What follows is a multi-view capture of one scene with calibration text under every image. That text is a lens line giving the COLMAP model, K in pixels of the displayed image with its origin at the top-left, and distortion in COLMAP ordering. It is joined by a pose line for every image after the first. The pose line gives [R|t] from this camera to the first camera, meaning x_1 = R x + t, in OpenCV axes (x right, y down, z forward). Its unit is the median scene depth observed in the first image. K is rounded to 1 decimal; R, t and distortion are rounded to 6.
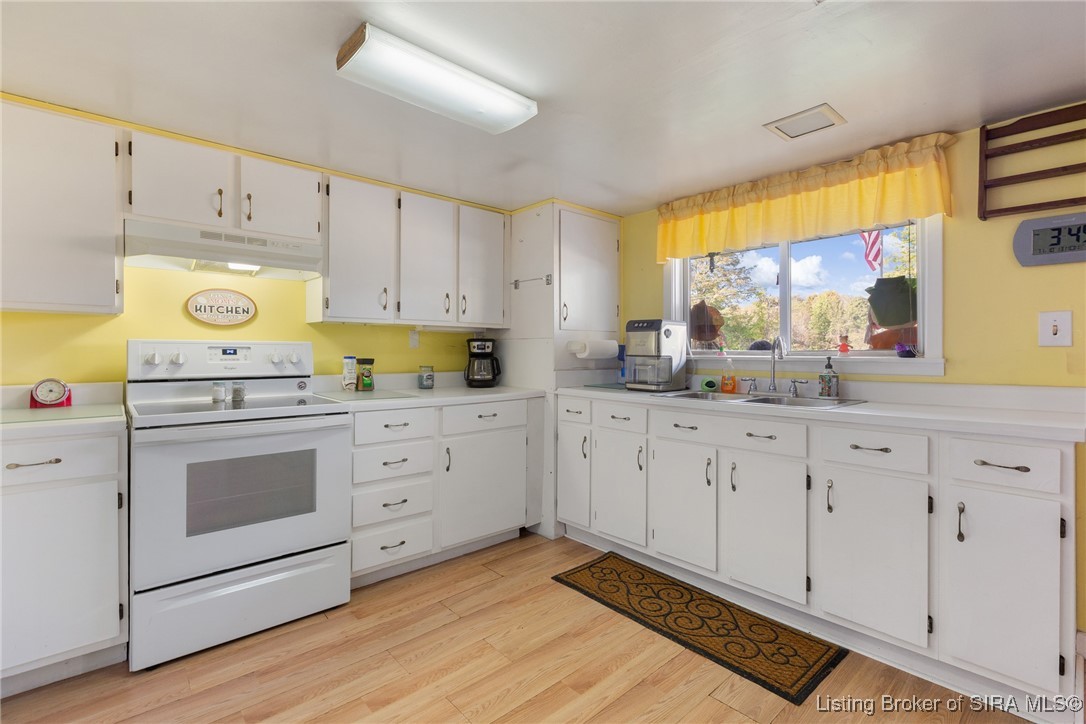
lens RADIAL K [[495.7, 0, 541.8], [0, 495.7, 352.6], [0, 0, 1]] dist [-0.002292, 0.002516]
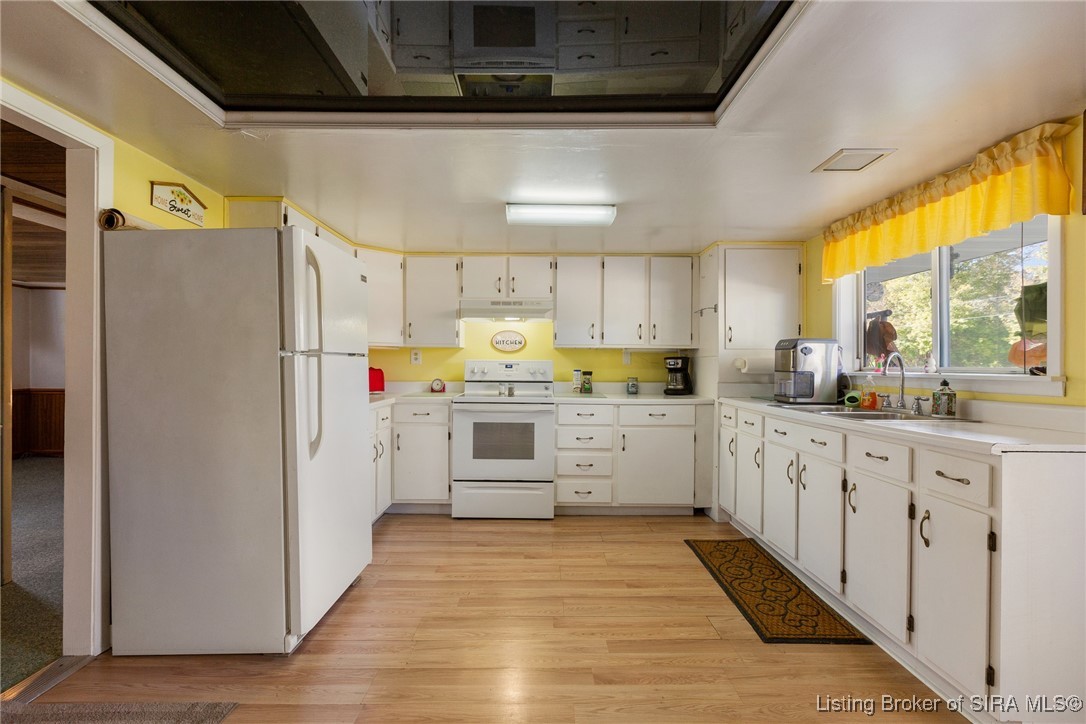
lens RADIAL K [[495.7, 0, 544.9], [0, 495.7, 367.0], [0, 0, 1]] dist [-0.002292, 0.002516]
pose [[0.746042, 0.004270, -0.665886, 0.642219], [-0.005963, 0.999982, -0.000269, 0.000000], [0.665873, 0.004171, 0.746054, -0.232948]]
